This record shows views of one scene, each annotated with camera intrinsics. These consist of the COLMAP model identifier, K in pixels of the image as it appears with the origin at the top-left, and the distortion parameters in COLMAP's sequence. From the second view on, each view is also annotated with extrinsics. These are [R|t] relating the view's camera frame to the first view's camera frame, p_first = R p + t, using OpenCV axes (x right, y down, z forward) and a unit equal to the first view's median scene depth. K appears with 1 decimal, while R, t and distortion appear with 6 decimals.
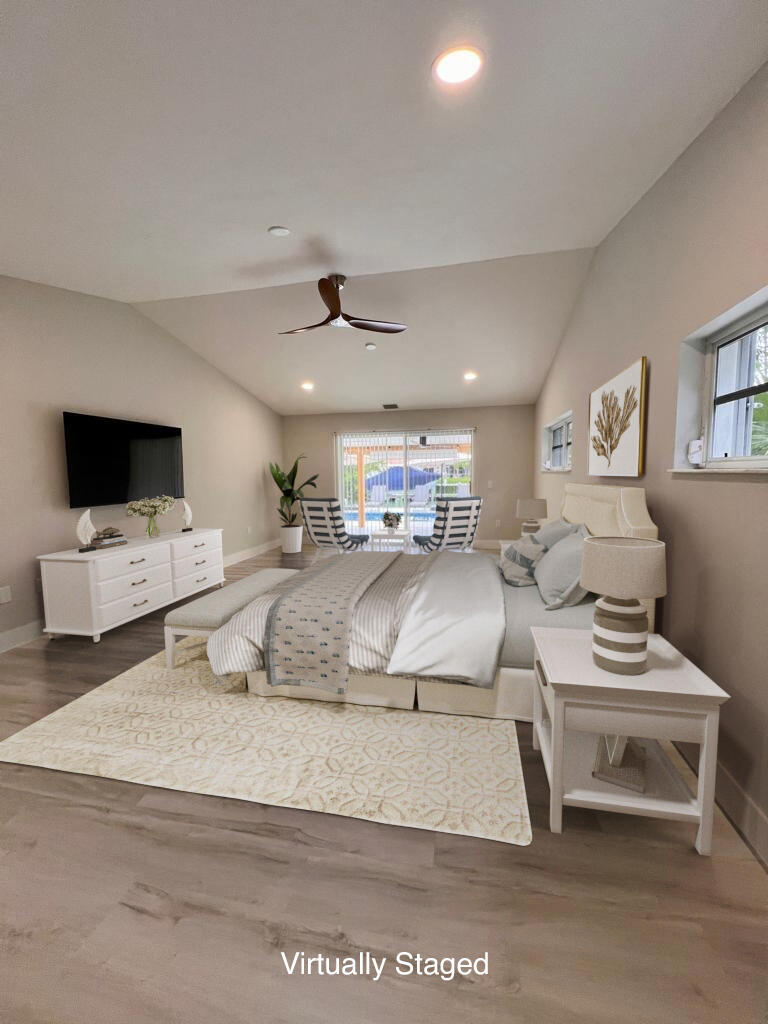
lens RADIAL K [[413.5, 0, 384.1], [0, 413.5, 510.4], [0, 0, 1]] dist [-0.000622, -0.000136]
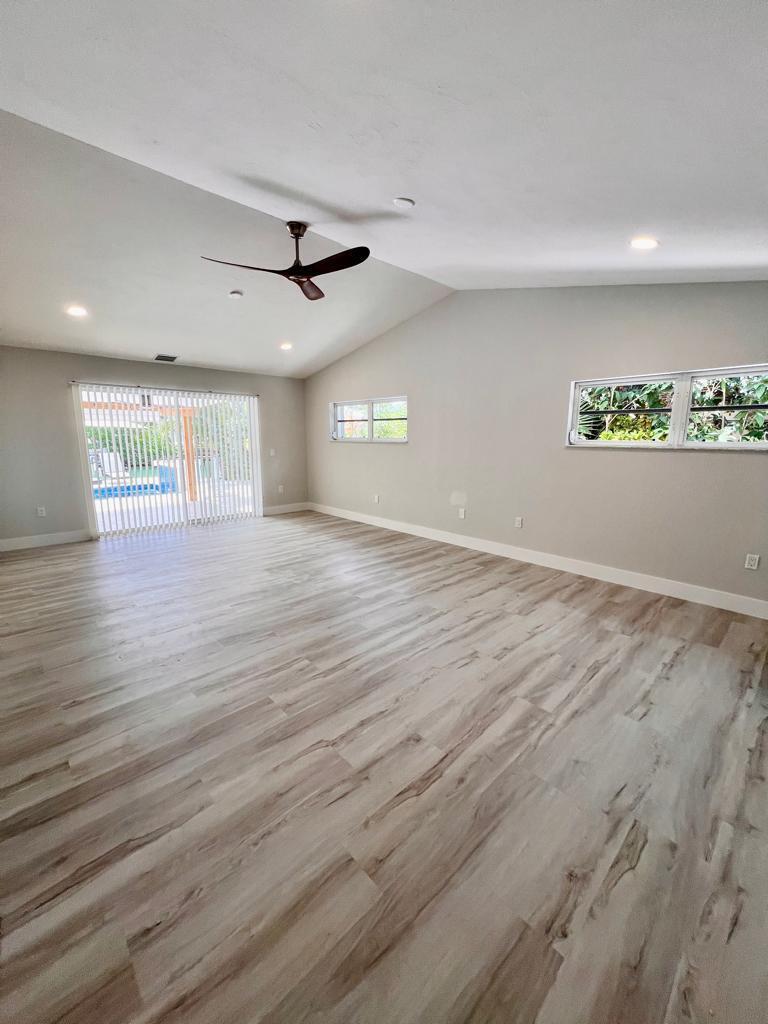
lens RADIAL K [[413.5, 0, 386.5], [0, 413.5, 511.2], [0, 0, 1]] dist [-0.000622, -0.000136]
pose [[0.554028, -0.131557, 0.822038, -1.780464], [0.061147, 0.991198, 0.117418, -0.081354], [-0.830250, -0.014788, 0.557196, 0.691422]]
